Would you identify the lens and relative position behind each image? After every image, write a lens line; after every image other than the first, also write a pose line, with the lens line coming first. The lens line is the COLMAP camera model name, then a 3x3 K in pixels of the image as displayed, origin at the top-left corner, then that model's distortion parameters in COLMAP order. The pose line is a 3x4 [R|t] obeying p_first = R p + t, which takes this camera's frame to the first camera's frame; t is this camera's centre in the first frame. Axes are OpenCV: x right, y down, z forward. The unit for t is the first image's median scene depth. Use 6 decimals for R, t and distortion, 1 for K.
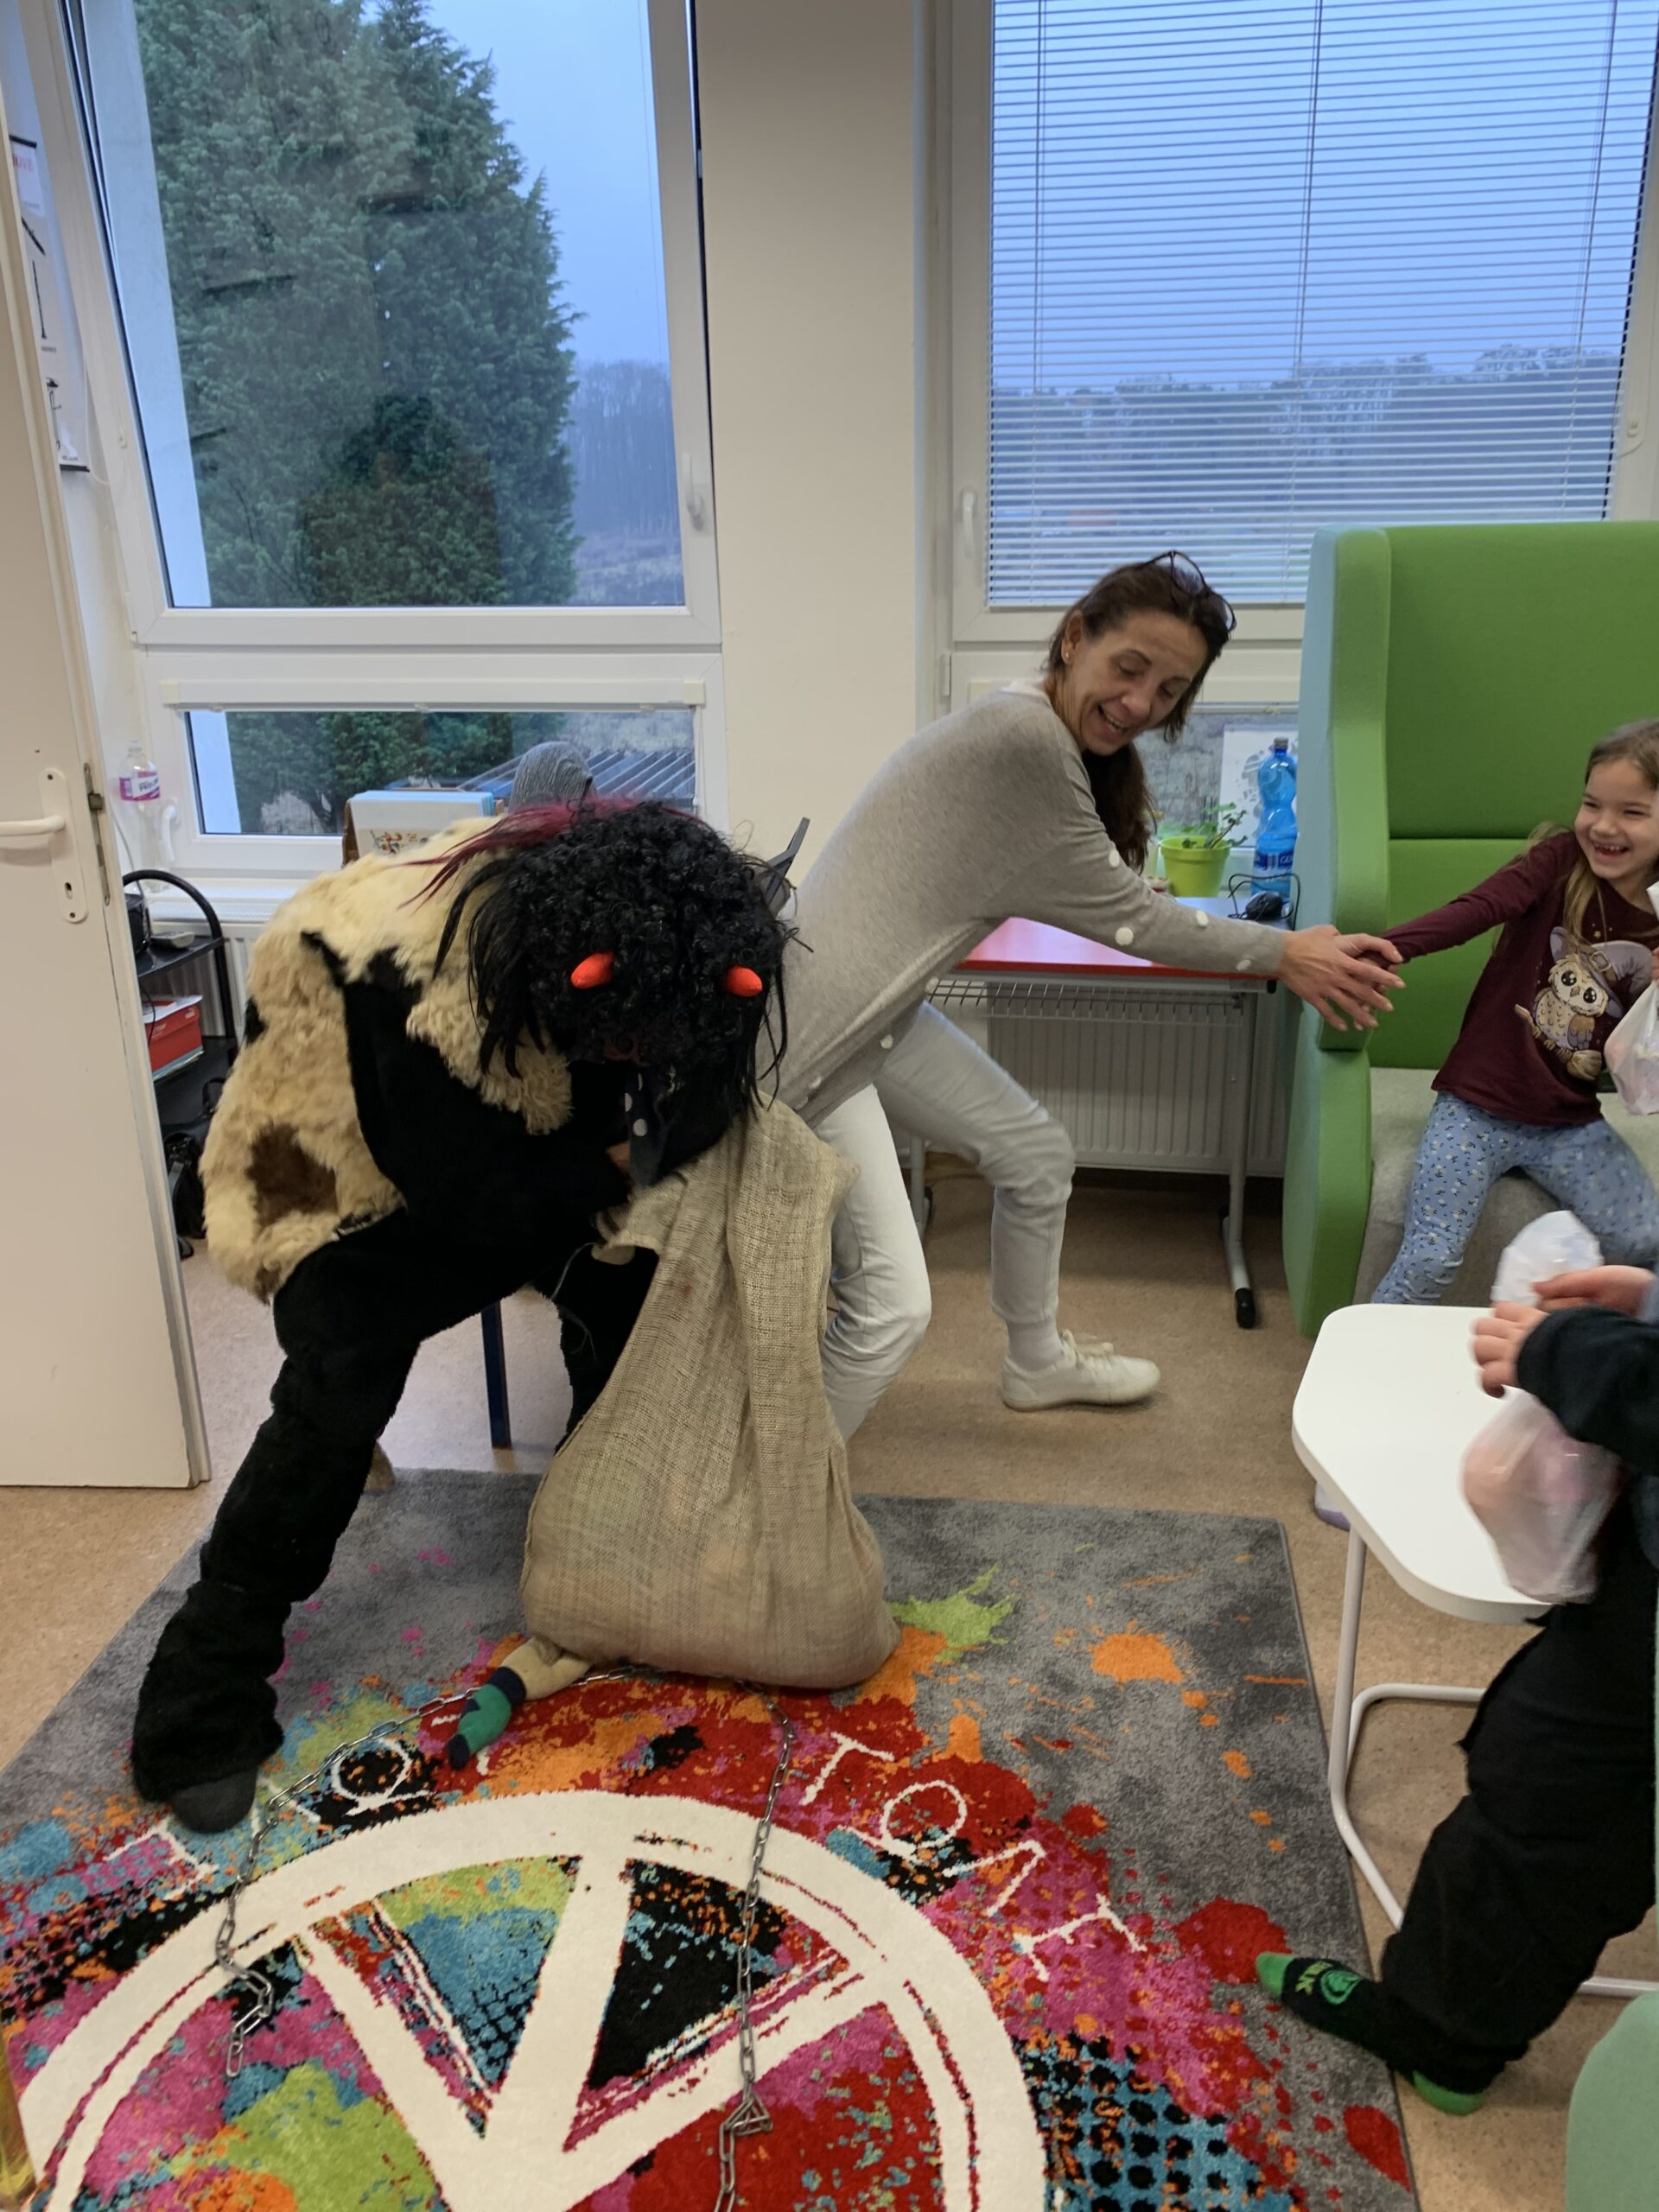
lens RADIAL K [[1699.4, 0, 847.1], [0, 1699.4, 1064.2], [0, 0, 1]] dist [0.003122, 0.002583]
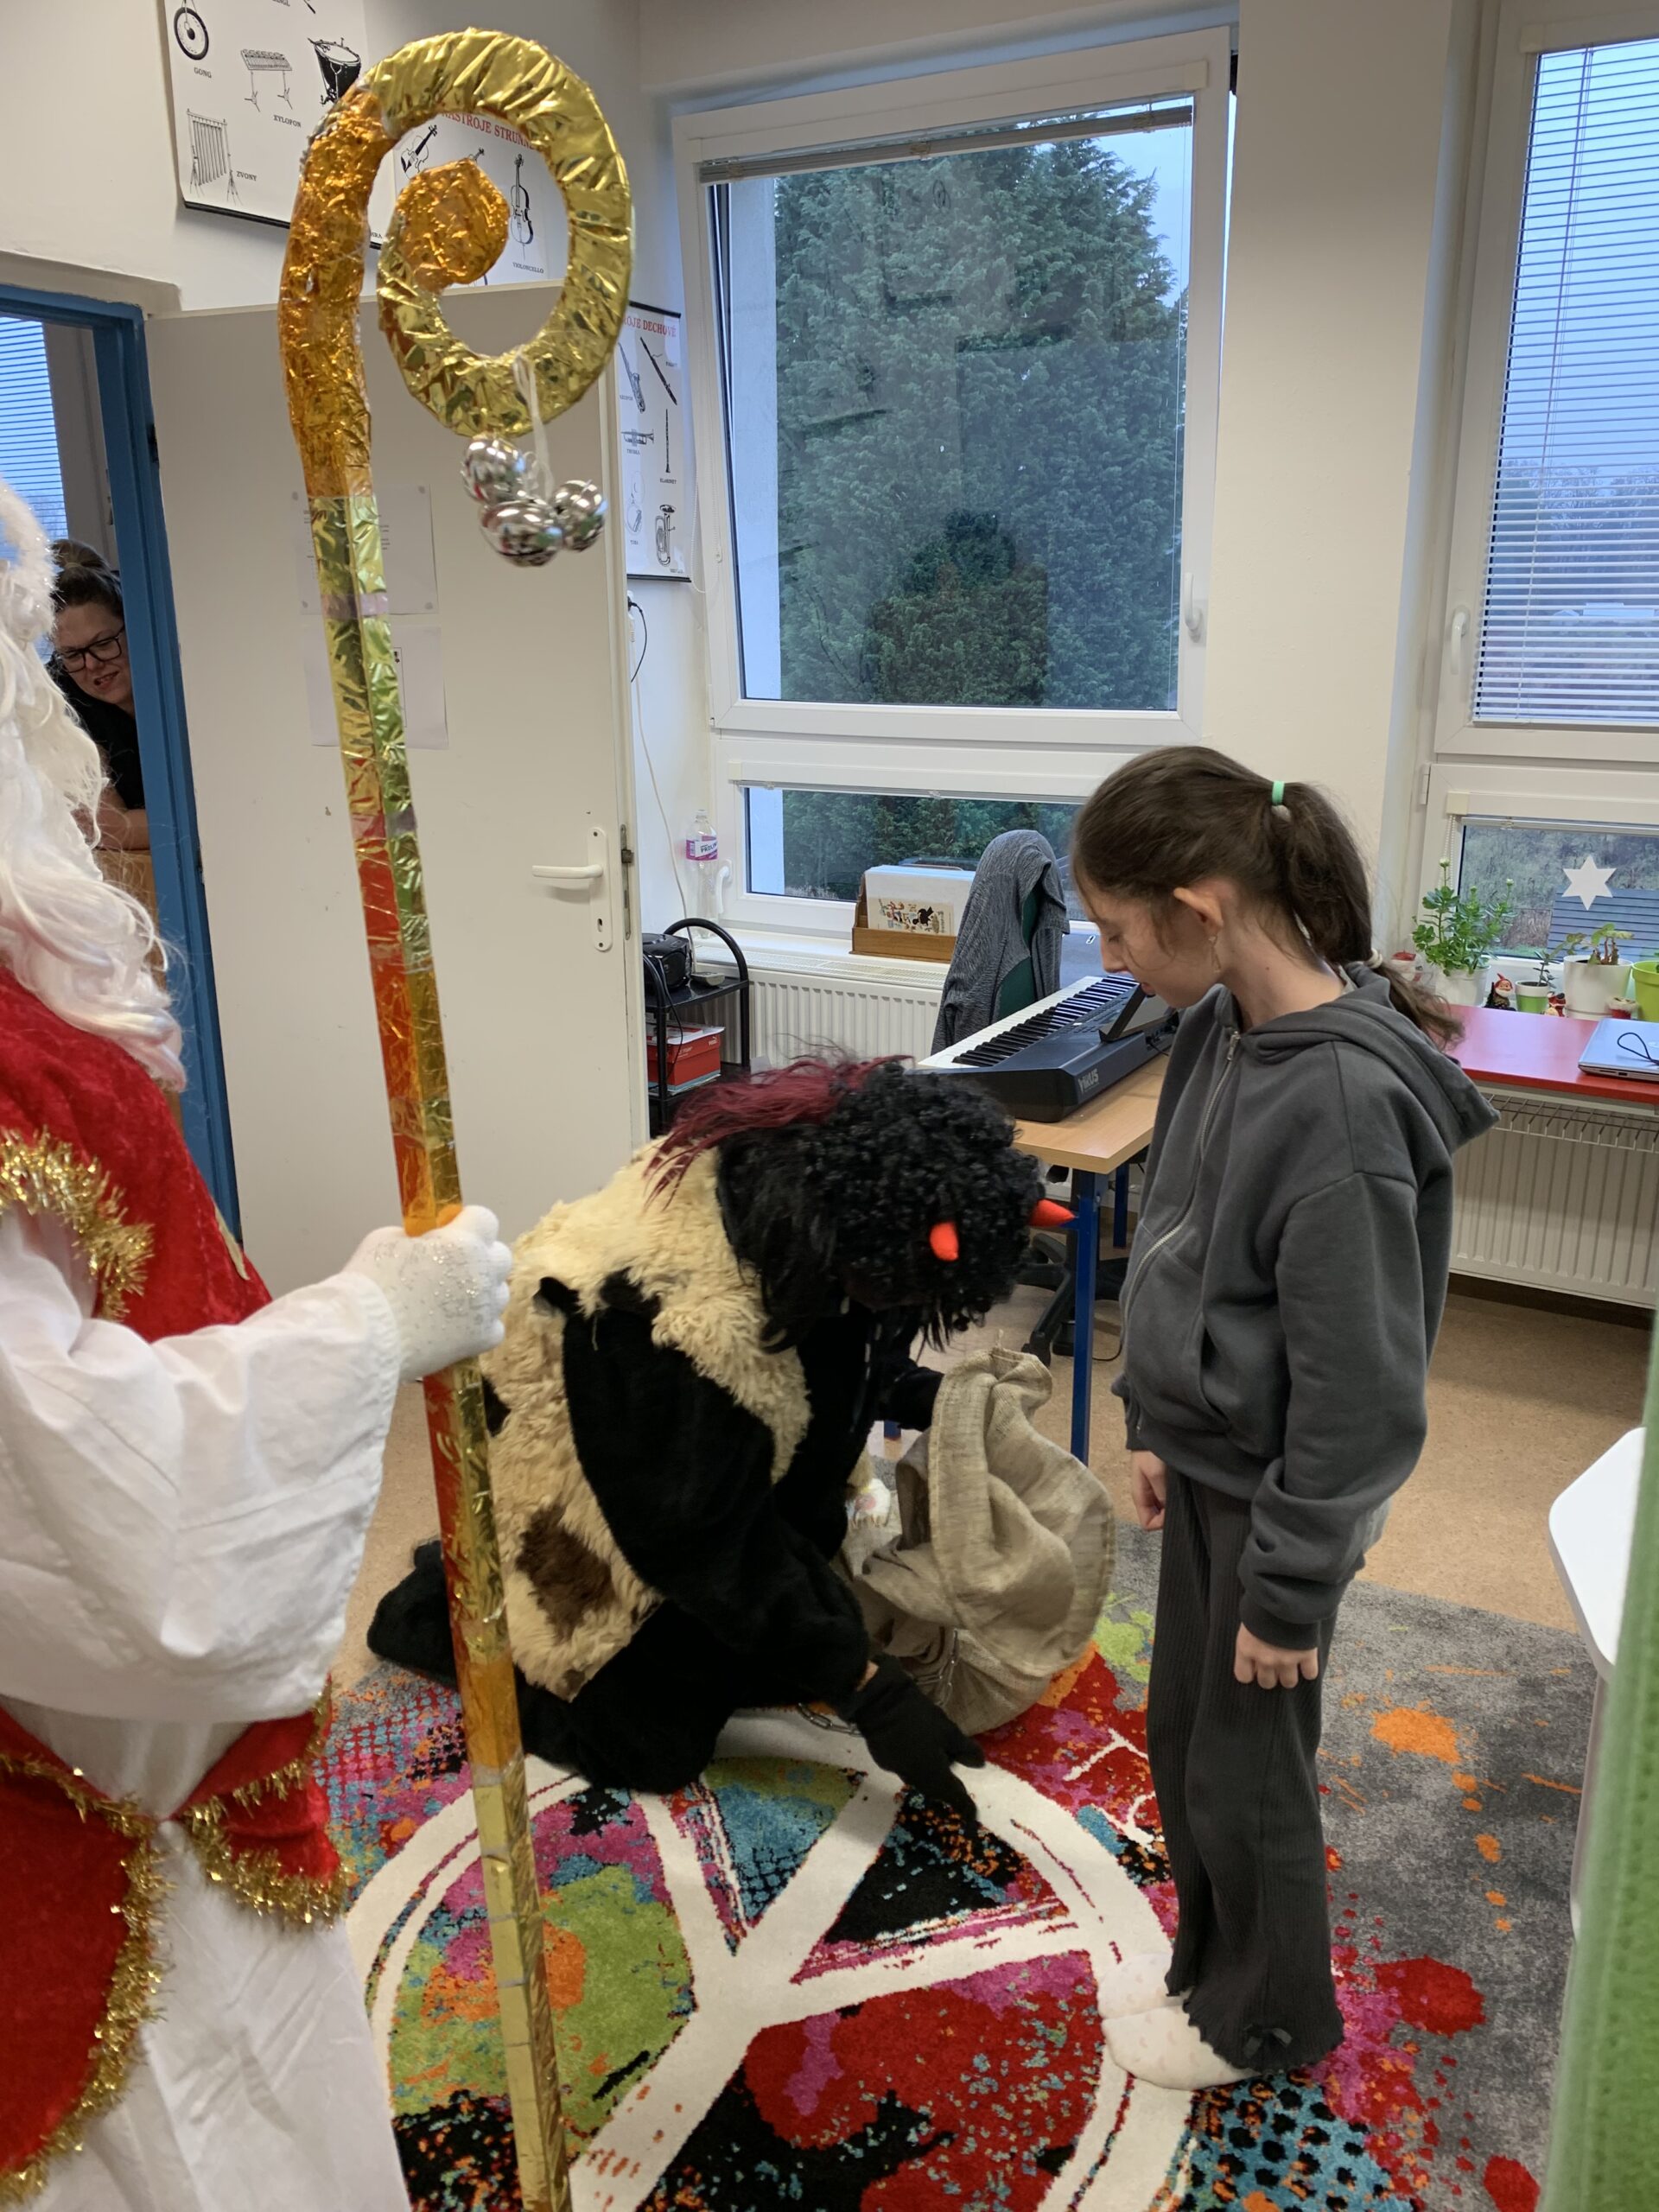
lens RADIAL K [[1679.2, 0, 845.1], [0, 1679.2, 1095.4], [0, 0, 1]] dist [0.013366, -0.003523]
pose [[0.939411, 0.109335, -0.324890, 0.151508], [-0.119537, 0.992763, -0.011543, 0.018175], [0.321276, 0.049680, 0.945681, -0.119771]]
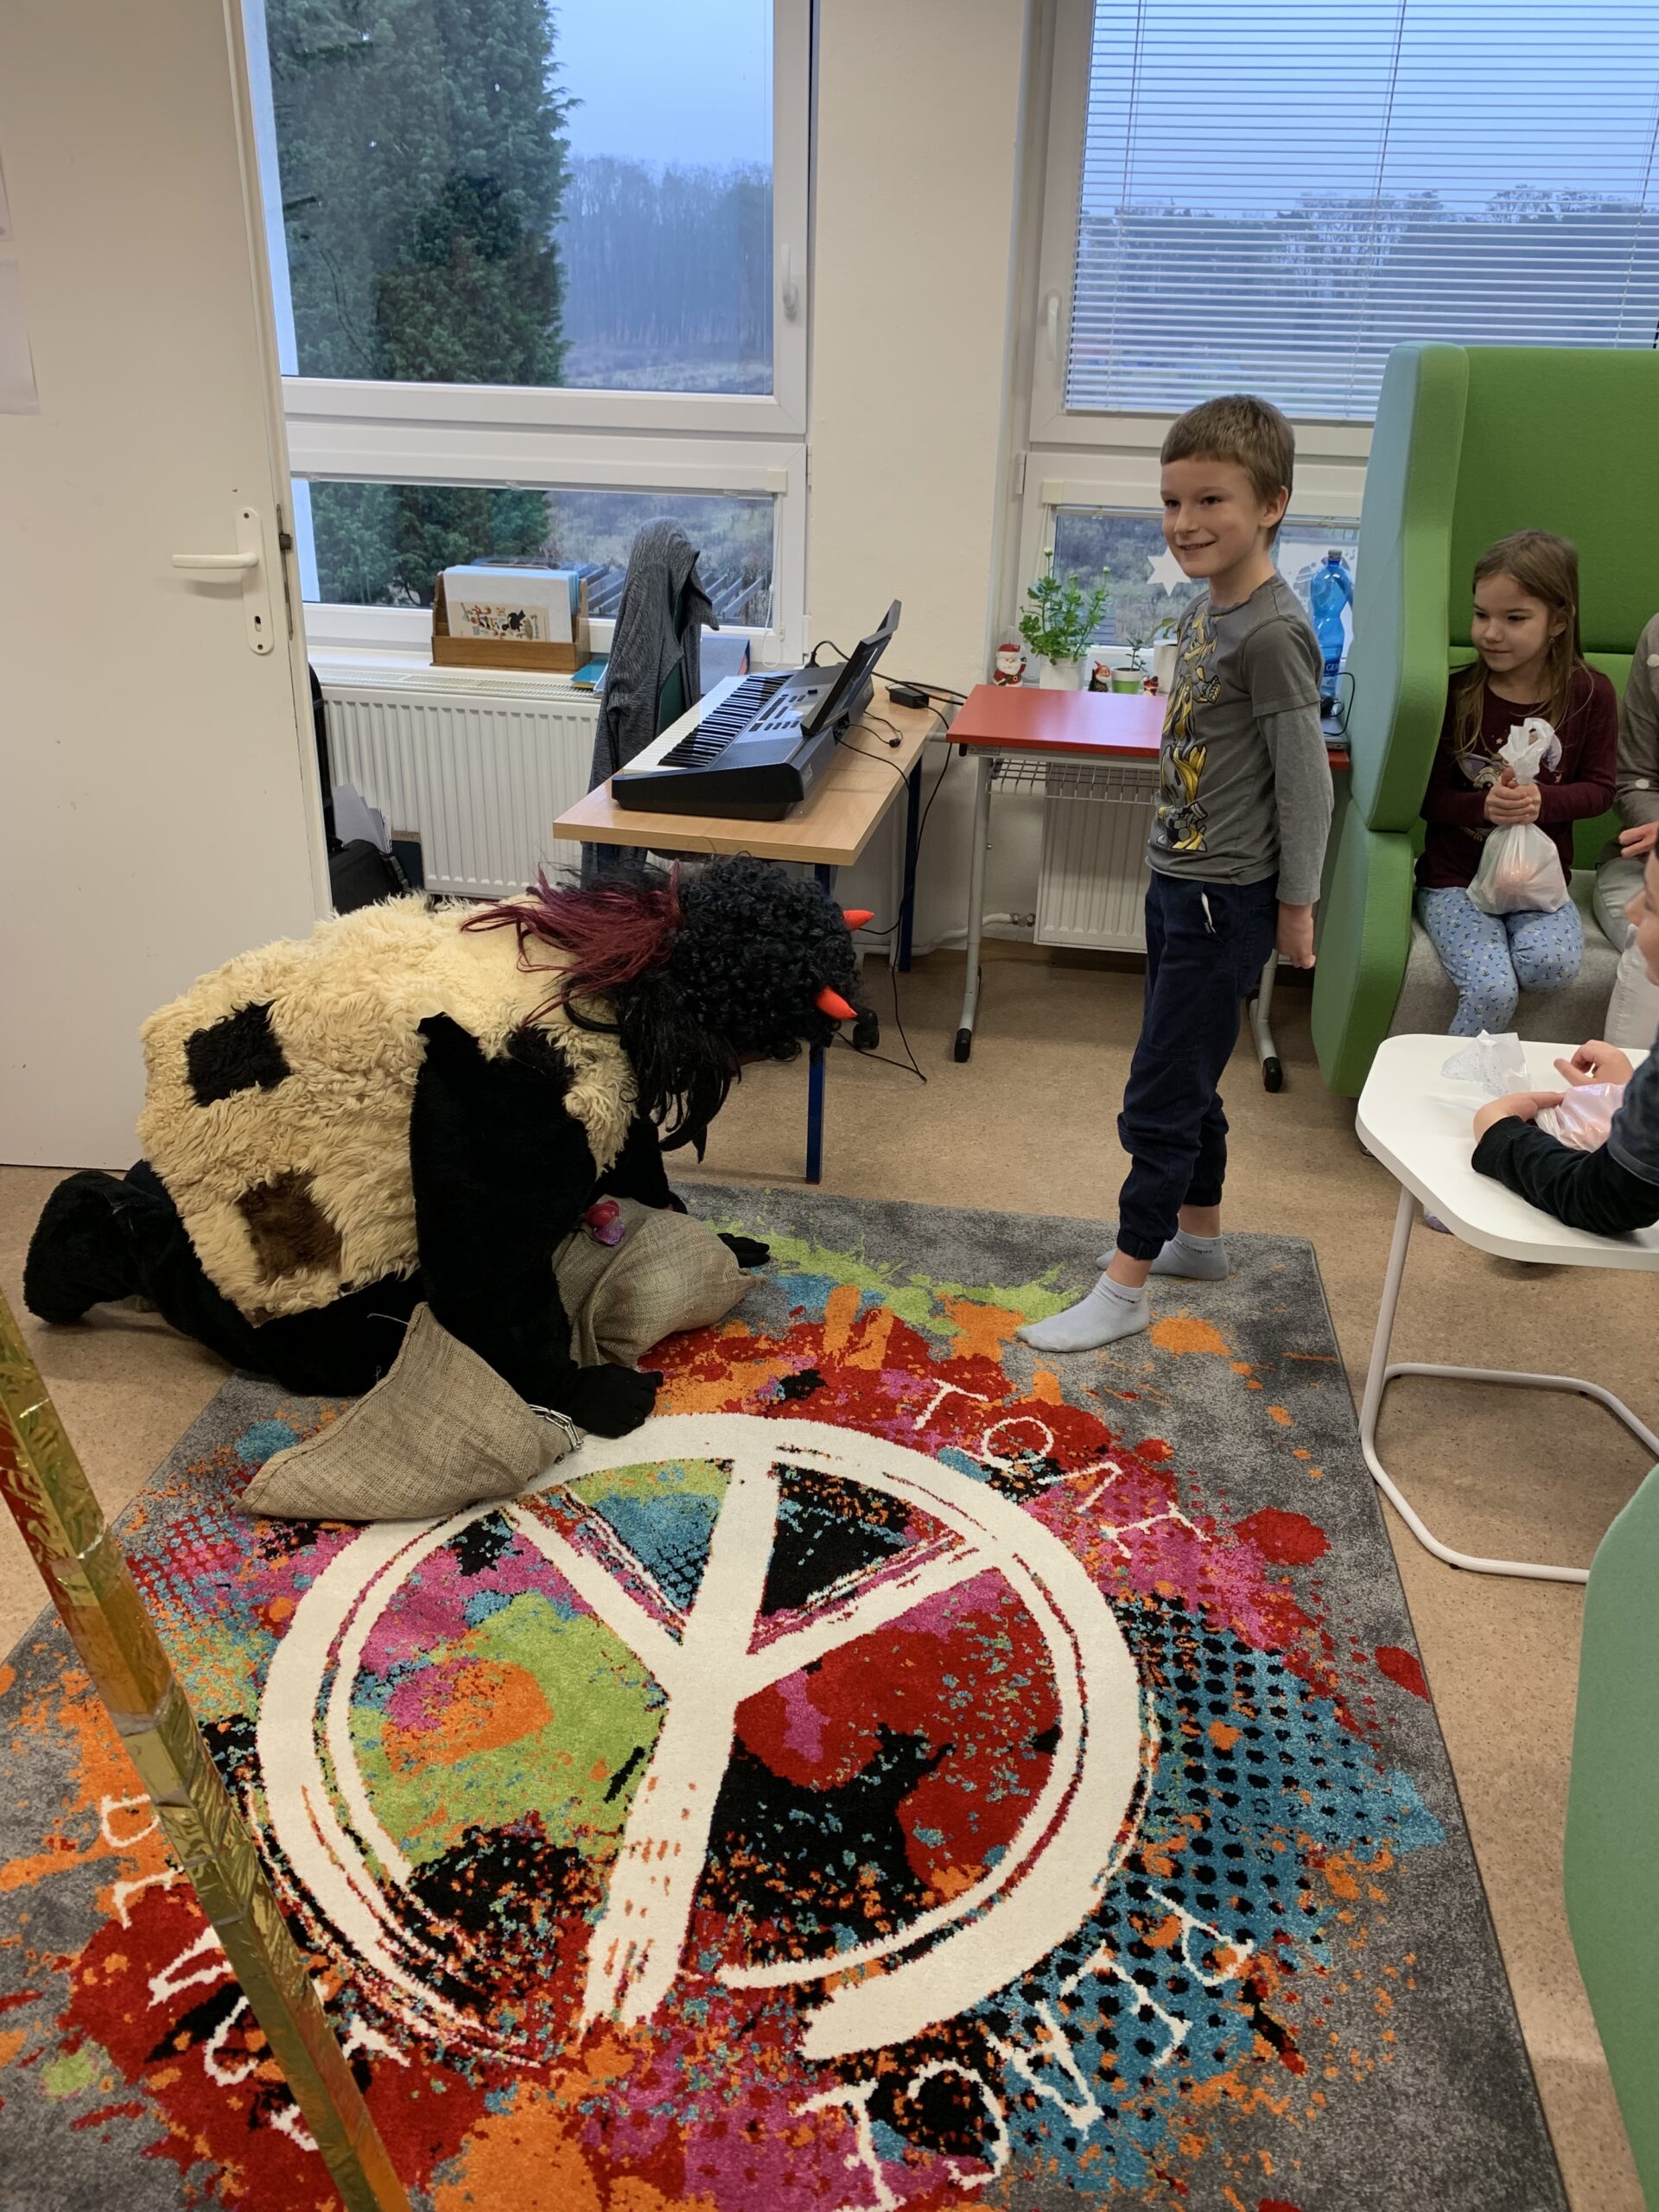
lens RADIAL K [[1689.3, 0, 840.9], [0, 1689.3, 1072.8], [0, 0, 1]] dist [0.008253, -0.002560]
pose [[0.998930, 0.040259, 0.022758, -0.116069], [-0.042308, 0.994264, 0.098227, 0.075698], [-0.018673, -0.099085, 0.994904, -0.144174]]
